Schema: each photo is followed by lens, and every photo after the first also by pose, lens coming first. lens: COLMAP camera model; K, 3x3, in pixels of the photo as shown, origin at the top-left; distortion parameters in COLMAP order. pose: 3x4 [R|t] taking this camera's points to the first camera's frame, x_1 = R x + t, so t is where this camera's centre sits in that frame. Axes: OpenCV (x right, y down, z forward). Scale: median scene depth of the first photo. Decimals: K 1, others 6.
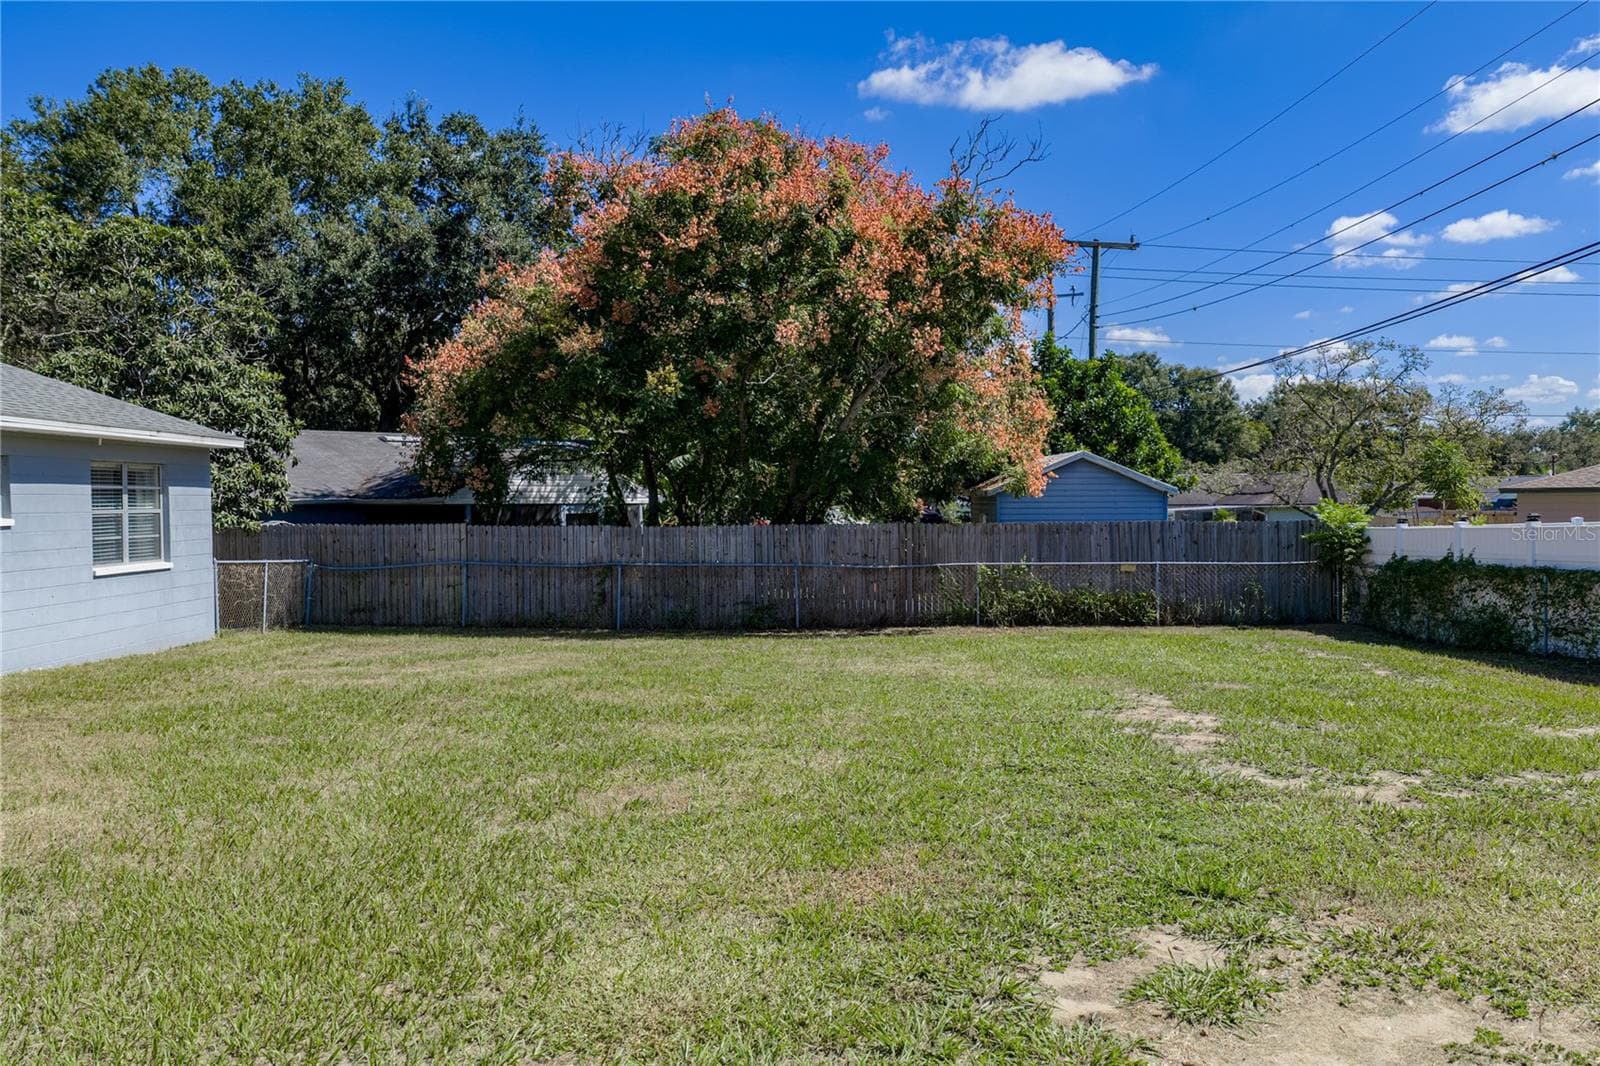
lens RADIAL K [[1344.0, 0, 800.0], [0, 1344.0, 539.6], [0, 0, 1]] dist [0.040961, 0.006752]
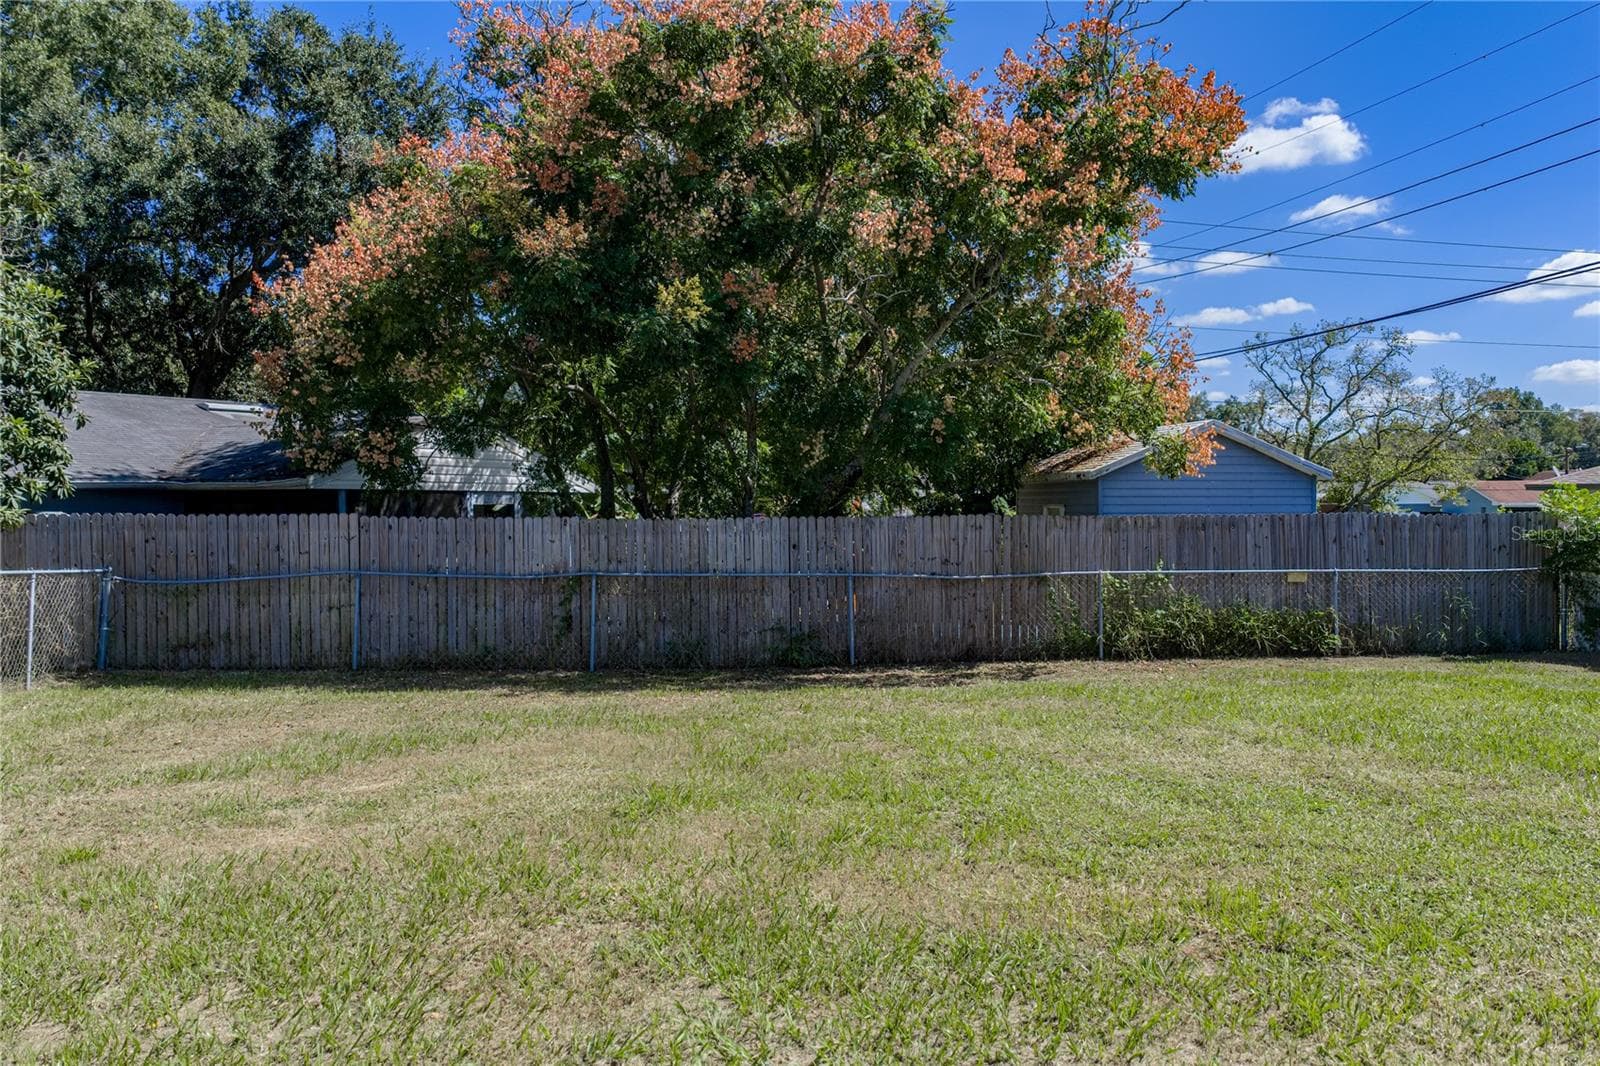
lens RADIAL K [[1315.5, 0, 793.4], [0, 1315.5, 531.8], [0, 0, 1]] dist [0.042450, -0.006765]
pose [[0.989865, 0.001795, 0.142002, -0.128046], [-0.000371, 0.999949, -0.010049, 0.003454], [-0.142013, 0.009895, 0.989815, 0.324278]]
